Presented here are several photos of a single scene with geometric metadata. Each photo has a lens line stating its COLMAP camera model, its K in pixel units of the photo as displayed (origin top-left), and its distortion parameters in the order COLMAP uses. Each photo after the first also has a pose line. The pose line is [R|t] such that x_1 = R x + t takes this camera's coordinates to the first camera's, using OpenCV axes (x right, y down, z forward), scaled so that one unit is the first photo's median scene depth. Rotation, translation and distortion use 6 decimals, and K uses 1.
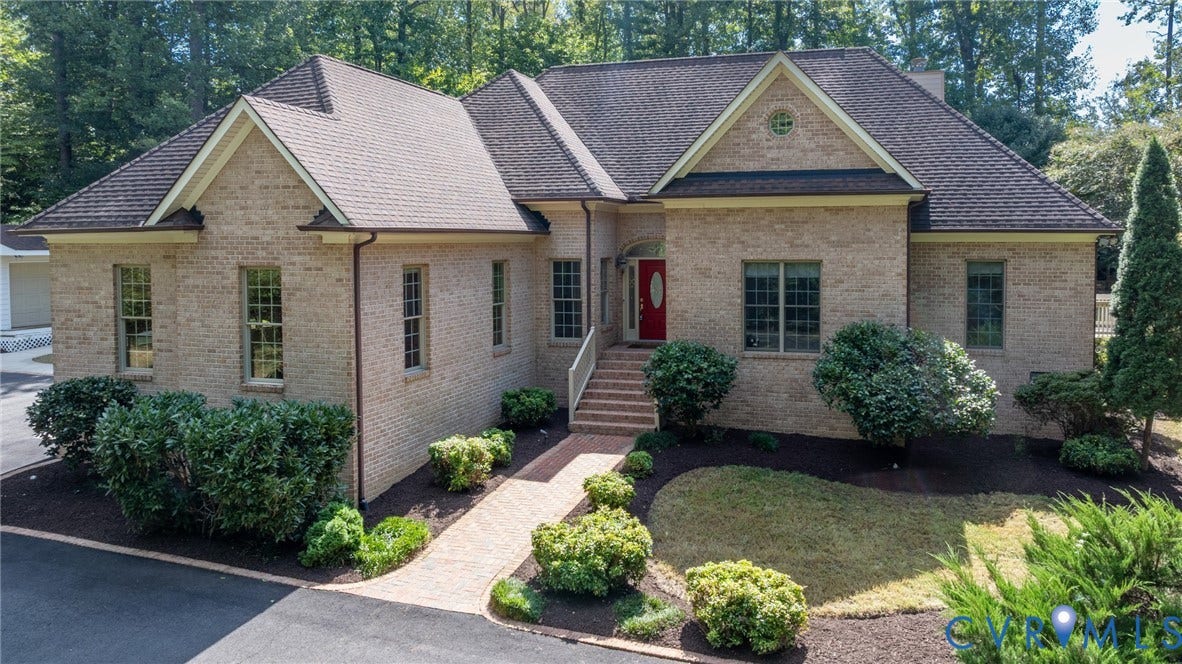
lens RADIAL K [[952.7, 0, 616.5], [0, 952.7, 283.2], [0, 0, 1]] dist [-0.036308, -0.012177]
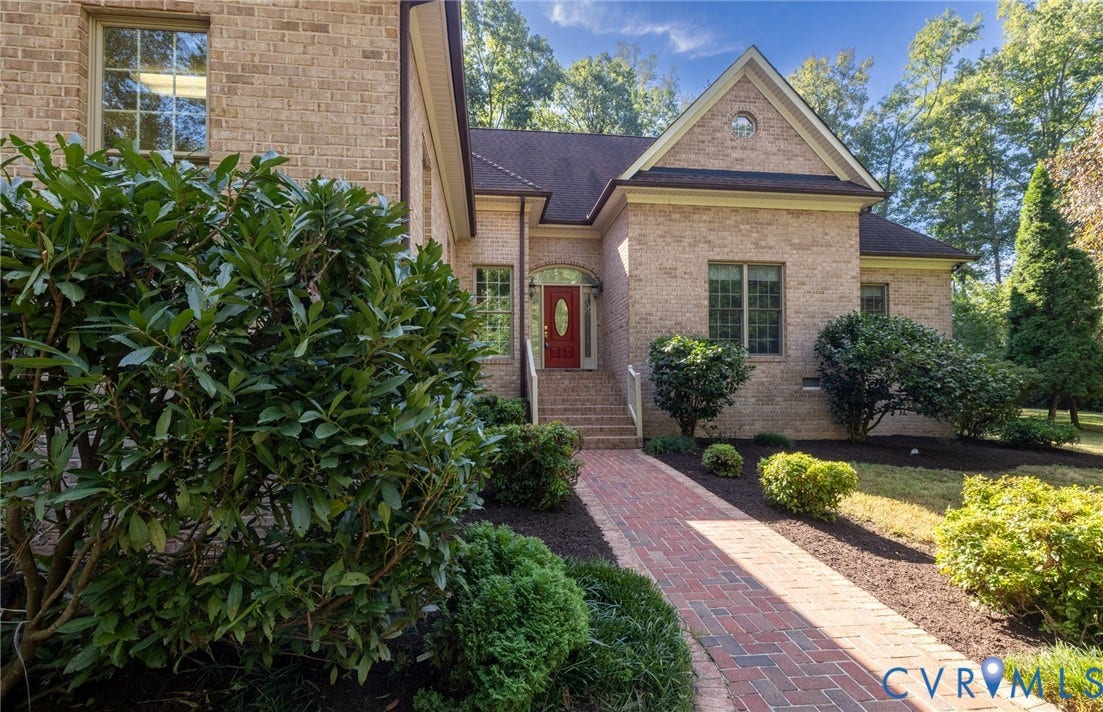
lens RADIAL K [[569.3, 0, 558.4], [0, 569.3, 389.3], [0, 0, 1]] dist [-0.010978, -0.000108]
pose [[0.900794, 0.004836, 0.434220, -0.259197], [0.024079, 0.997843, -0.061065, 0.140377], [-0.433579, 0.065462, 0.898735, 0.570706]]
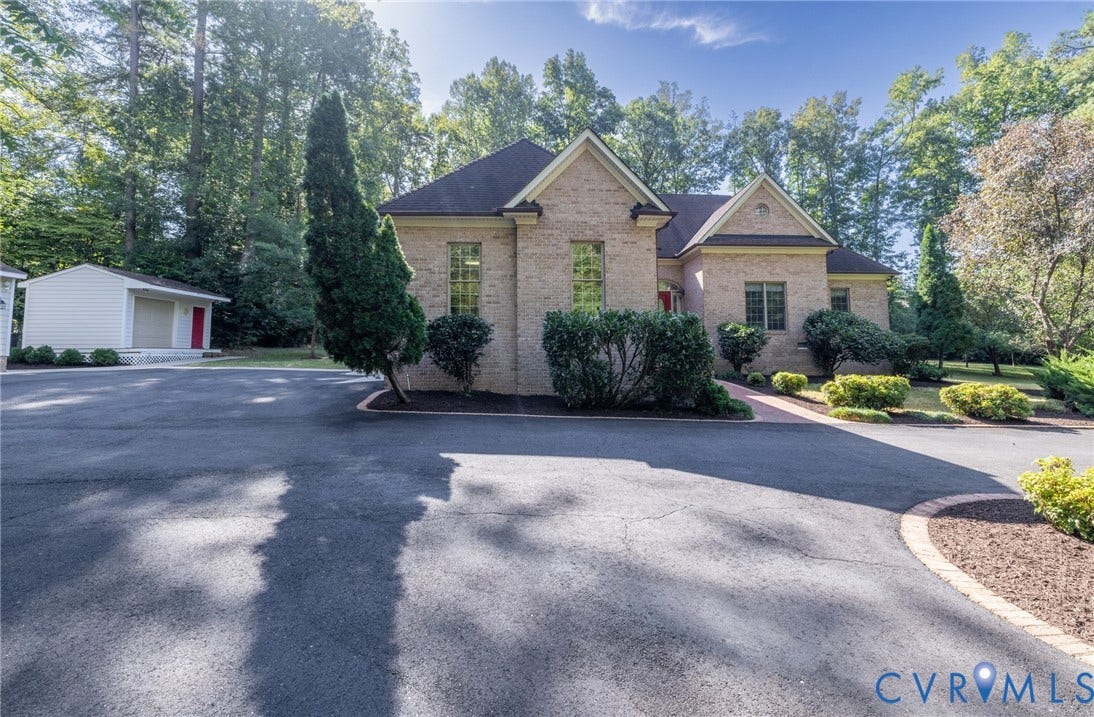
lens RADIAL K [[525.2, 0, 562.4], [0, 525.2, 310.1], [0, 0, 1]] dist [-0.003713, -0.000445]
pose [[0.925638, 0.033108, 0.376960, -0.589904], [0.021786, 0.989850, -0.140434, 0.169488], [-0.377783, 0.138204, 0.915521, 0.214801]]
